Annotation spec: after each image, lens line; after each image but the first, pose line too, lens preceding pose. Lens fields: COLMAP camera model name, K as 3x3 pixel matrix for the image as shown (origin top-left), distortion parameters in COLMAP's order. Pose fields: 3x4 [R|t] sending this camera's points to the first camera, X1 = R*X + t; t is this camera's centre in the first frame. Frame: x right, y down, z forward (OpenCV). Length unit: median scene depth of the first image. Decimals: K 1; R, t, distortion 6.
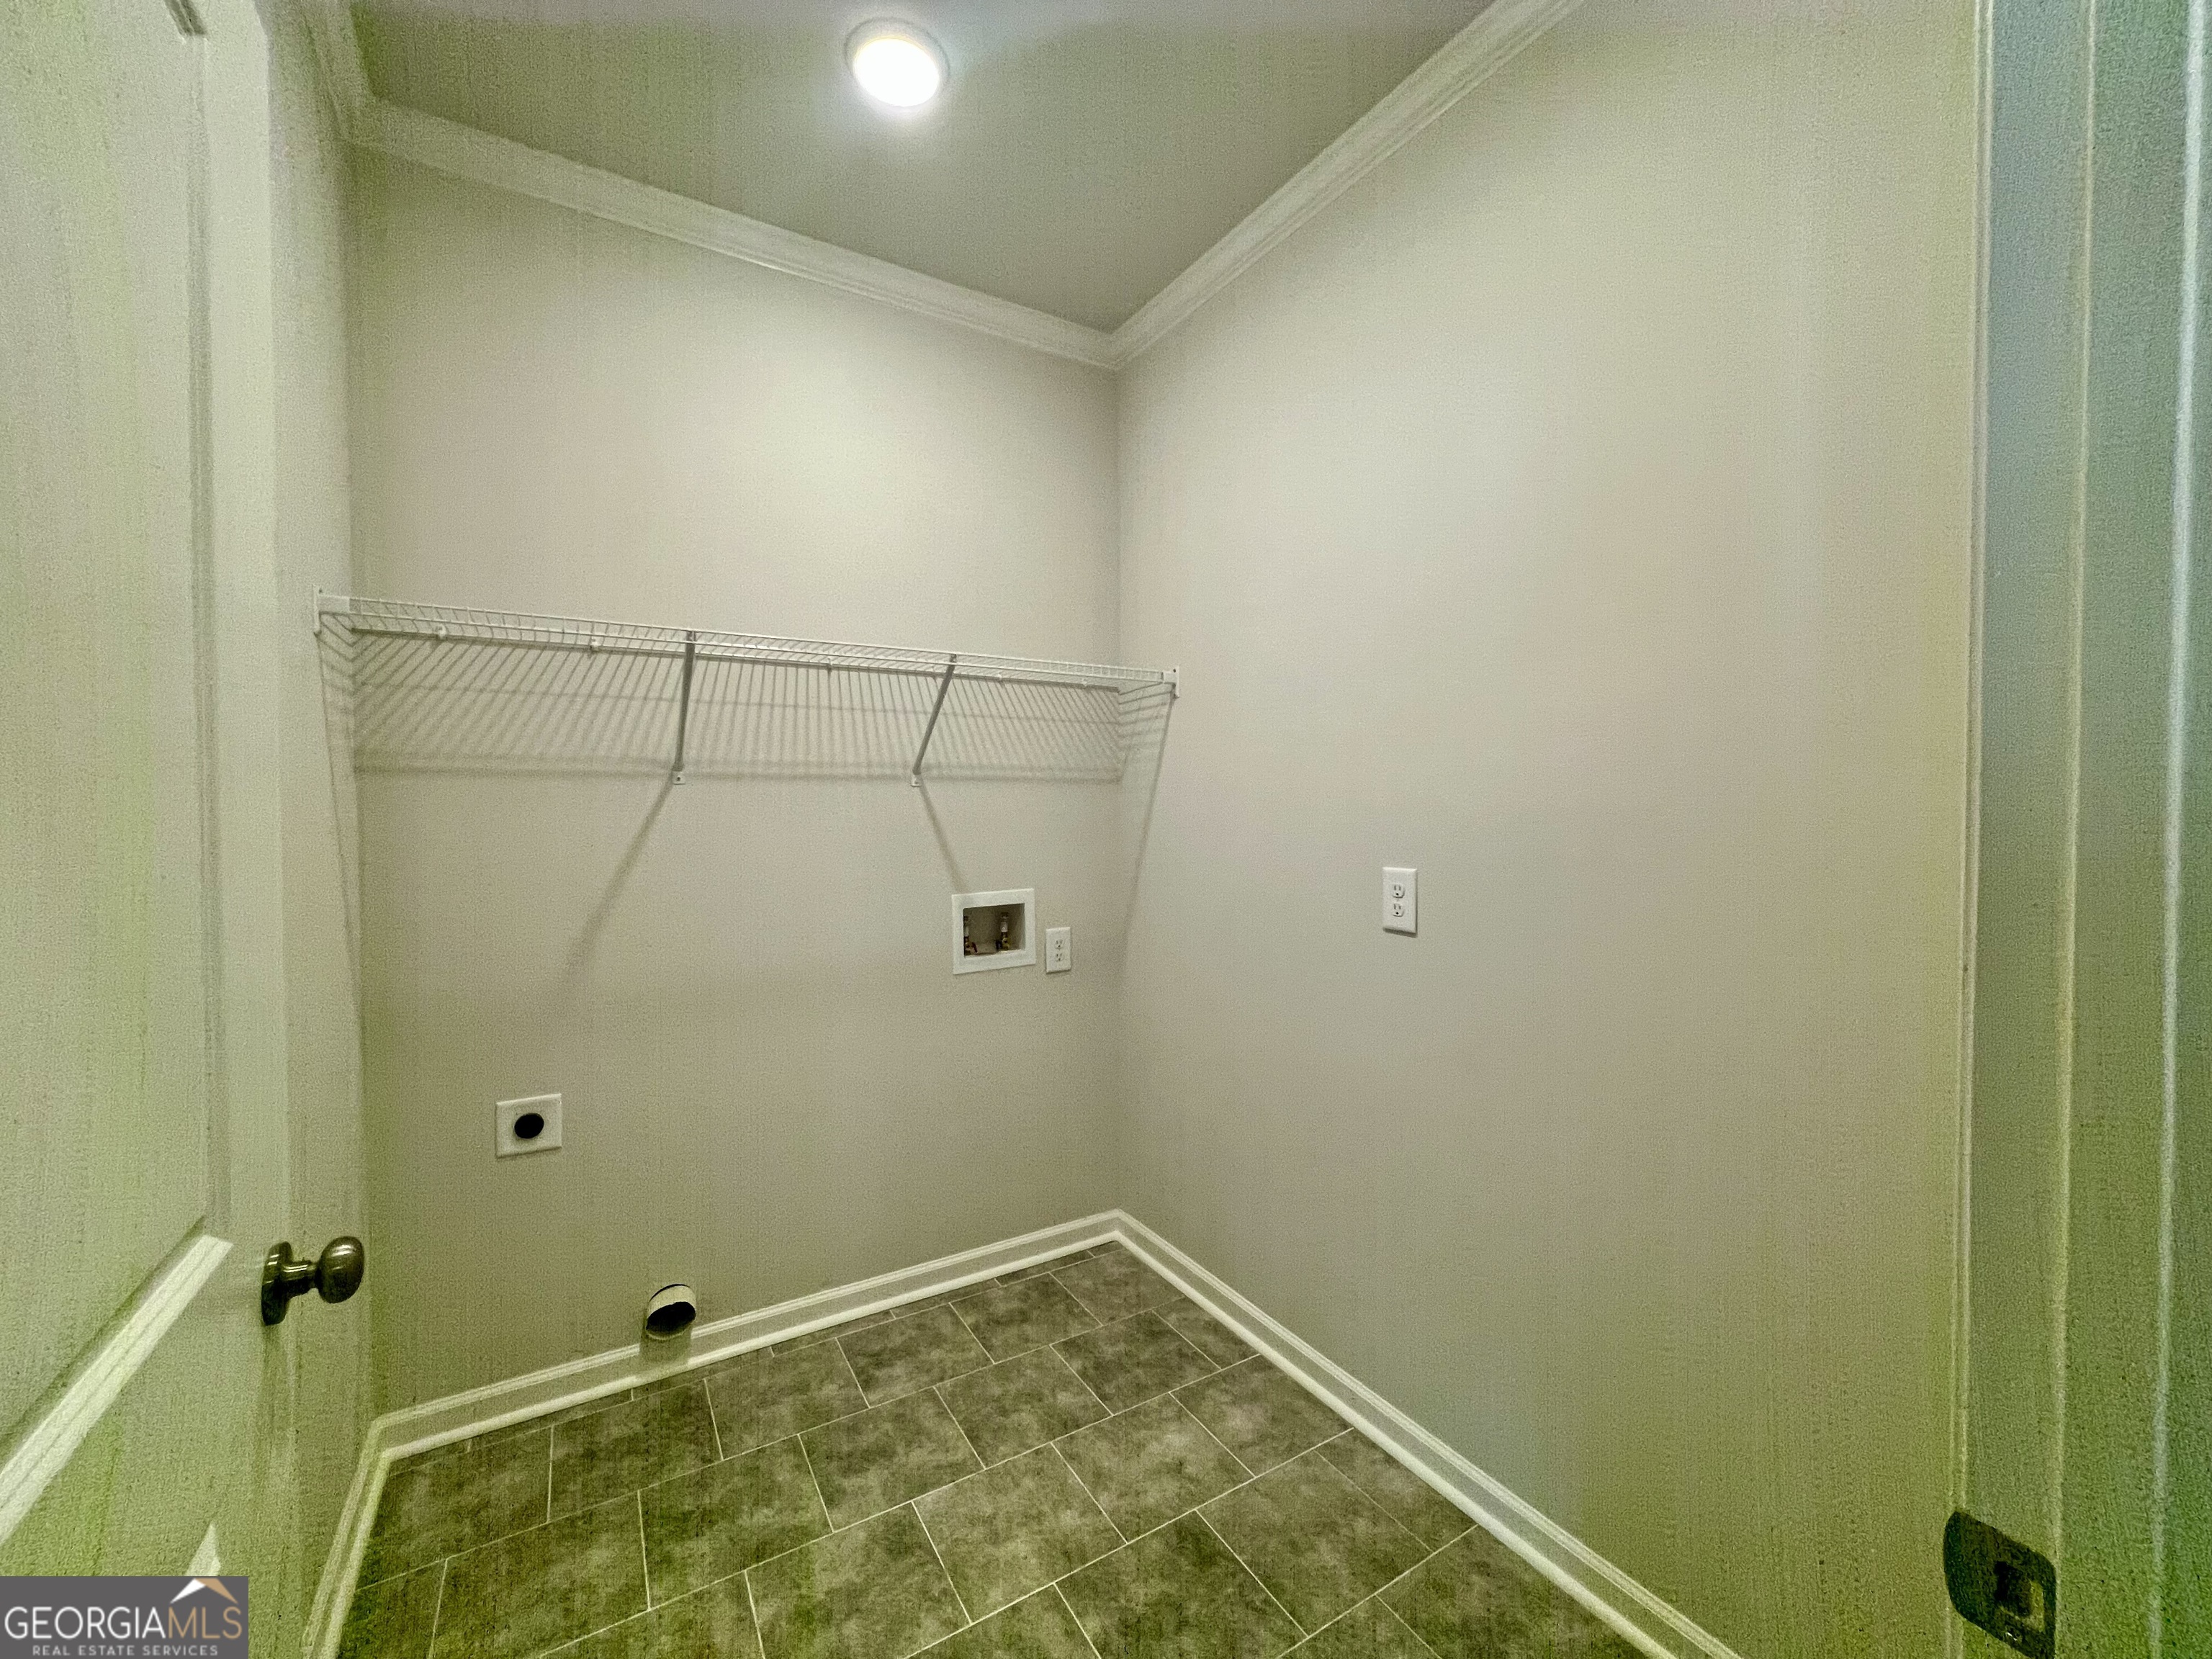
lens RADIAL K [[883.3, 0, 1106.0], [0, 883.3, 829.5], [0, 0, 1]] dist [-0.000561, -0.000107]
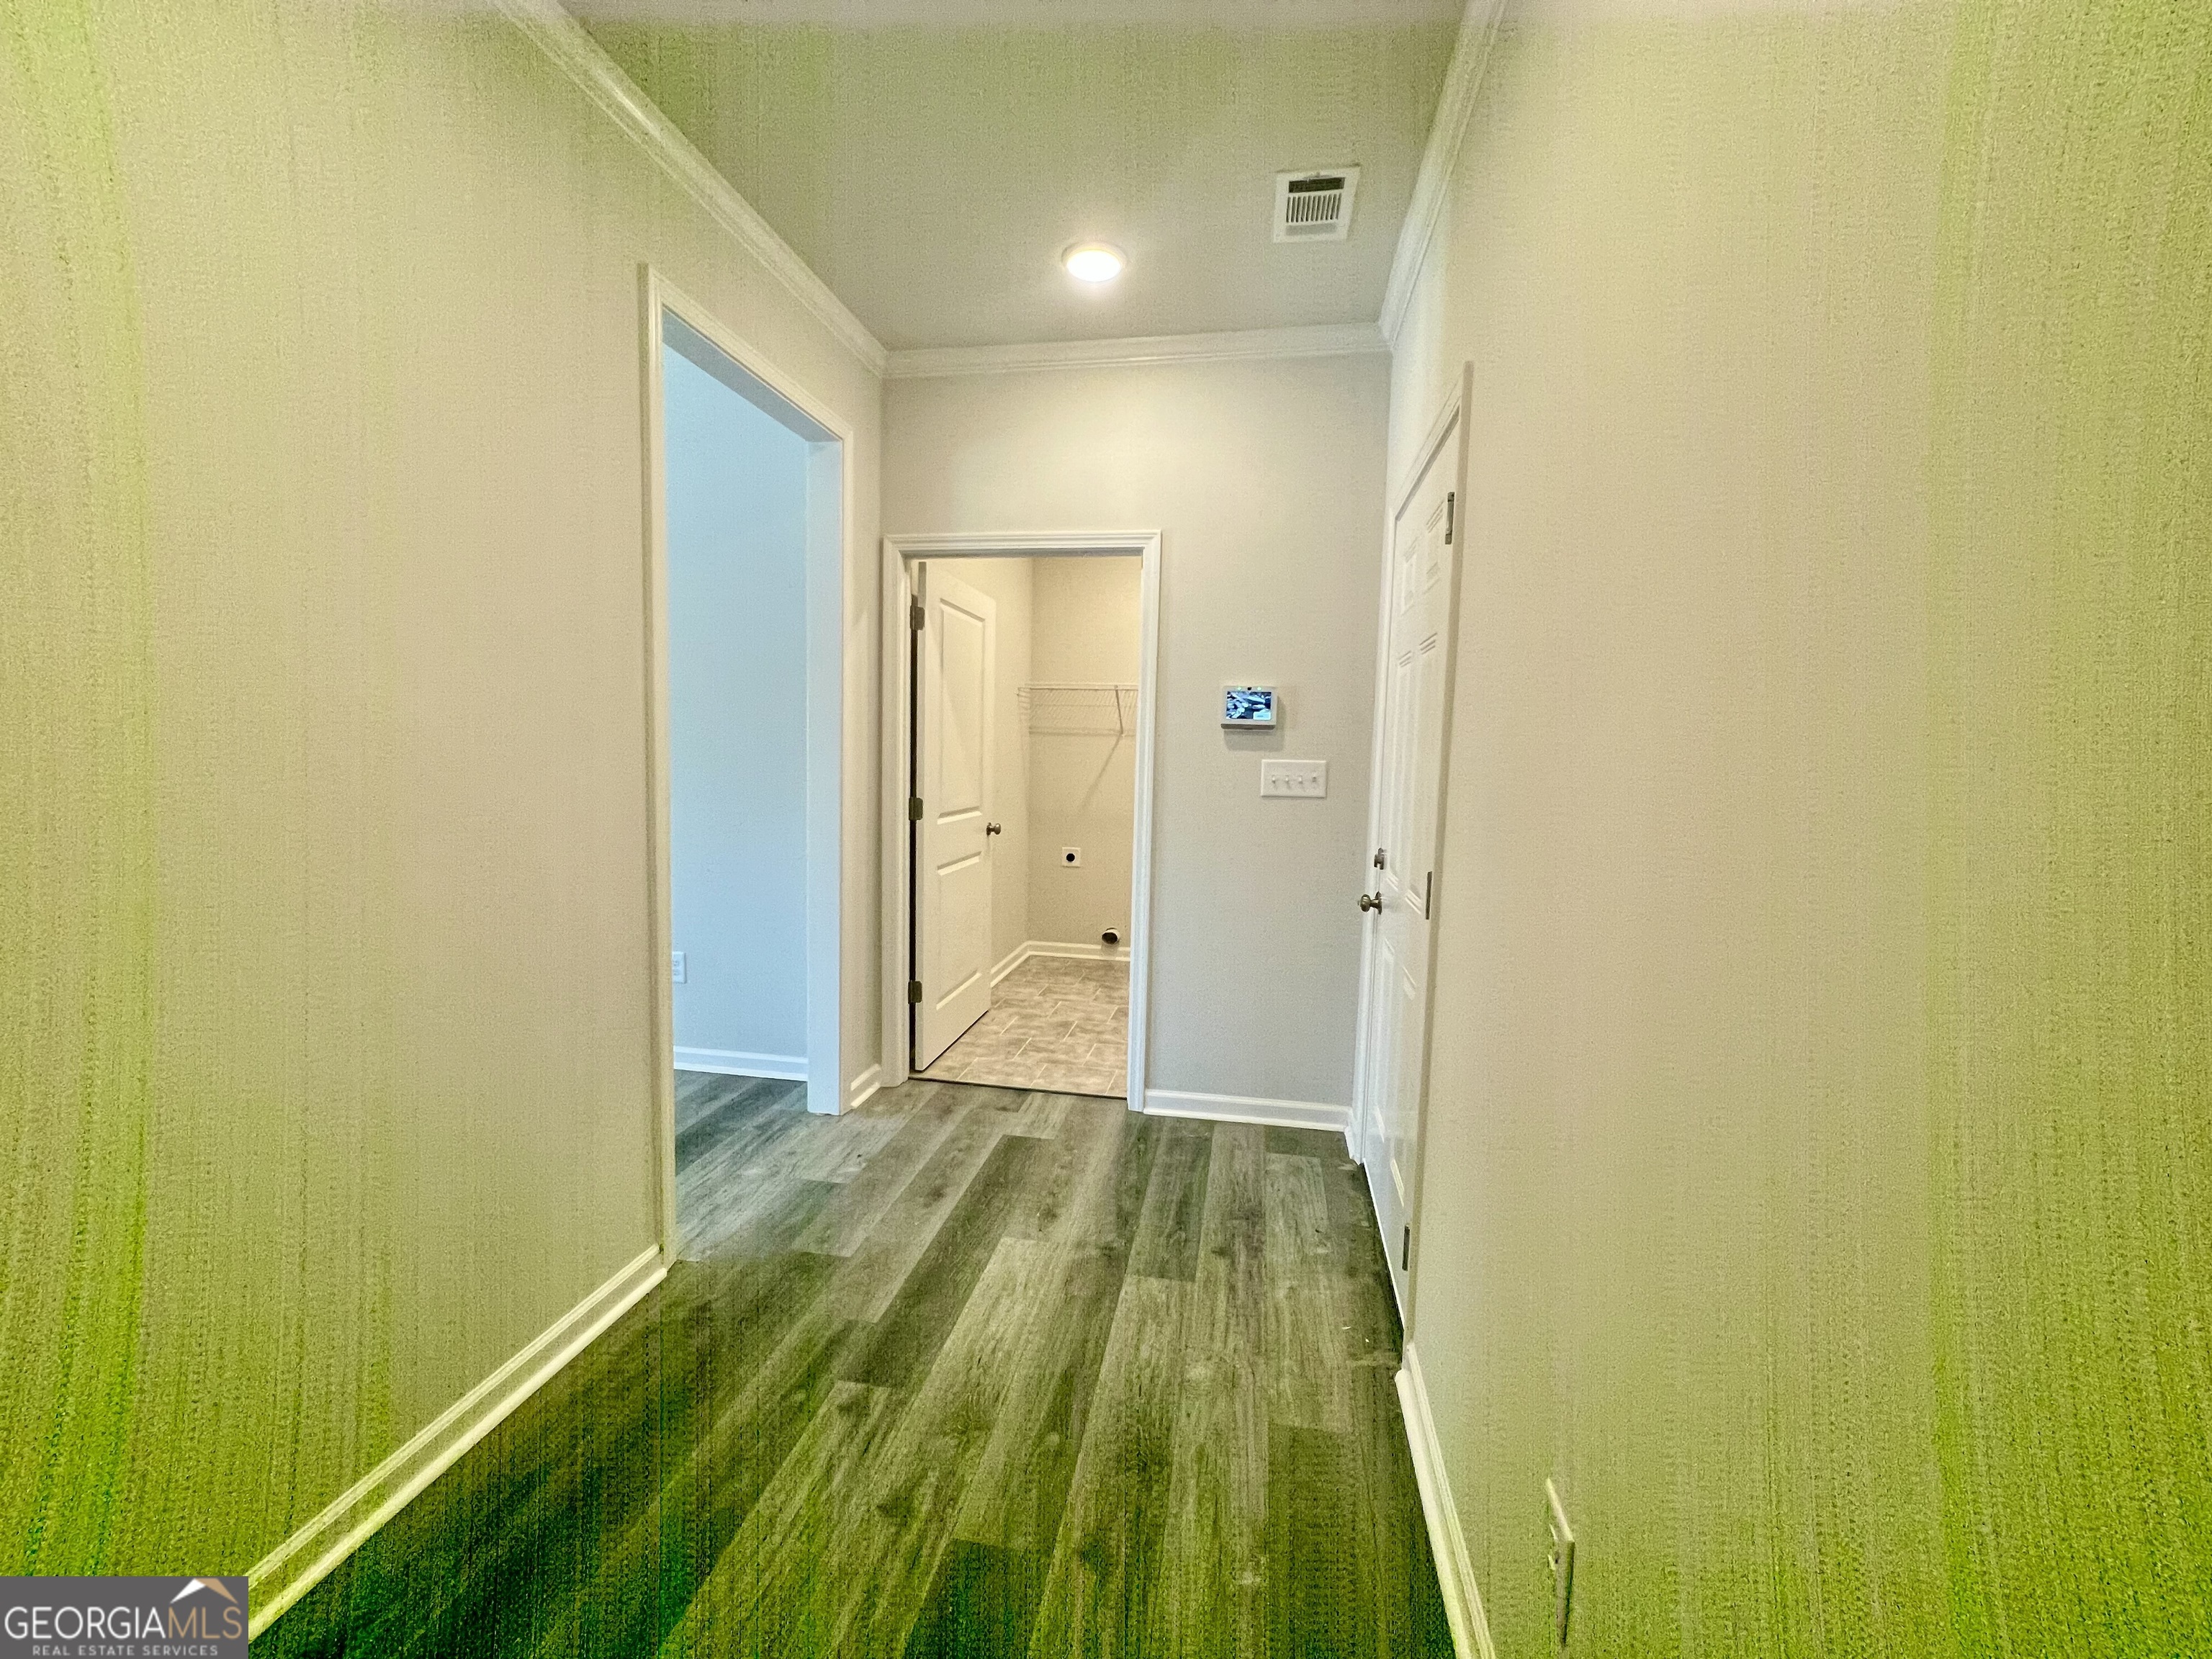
lens RADIAL K [[883.3, 0, 1106.0], [0, 883.3, 829.5], [0, 0, 1]] dist [-0.000561, -0.000107]
pose [[0.753409, 0.080343, -0.652625, 1.313657], [-0.040906, 0.996312, 0.075430, 0.023304], [0.656278, -0.030133, 0.753917, -1.098422]]
